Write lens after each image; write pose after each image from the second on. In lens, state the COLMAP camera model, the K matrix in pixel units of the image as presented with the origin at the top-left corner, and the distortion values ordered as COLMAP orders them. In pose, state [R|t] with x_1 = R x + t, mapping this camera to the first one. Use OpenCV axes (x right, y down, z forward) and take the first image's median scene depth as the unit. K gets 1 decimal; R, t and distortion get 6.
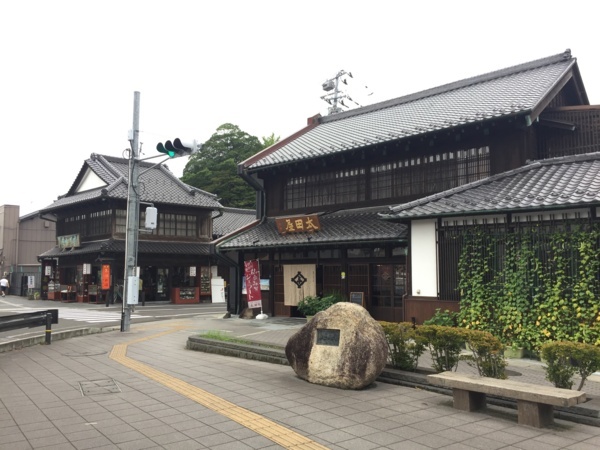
lens RADIAL K [[513.3, 0, 300.1], [0, 513.3, 224.9], [0, 0, 1]] dist [0.070727, -0.024908]
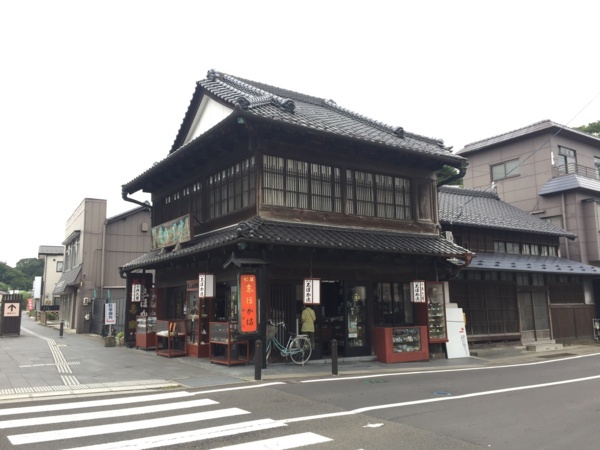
lens RADIAL K [[513.3, 0, 299.7], [0, 513.3, 224.2], [0, 0, 1]] dist [0.070727, -0.024908]
pose [[0.982160, -0.033755, -0.184992, -0.222338], [0.023144, 0.997976, -0.059224, 0.054141], [0.186617, 0.053886, 0.980954, 0.516937]]
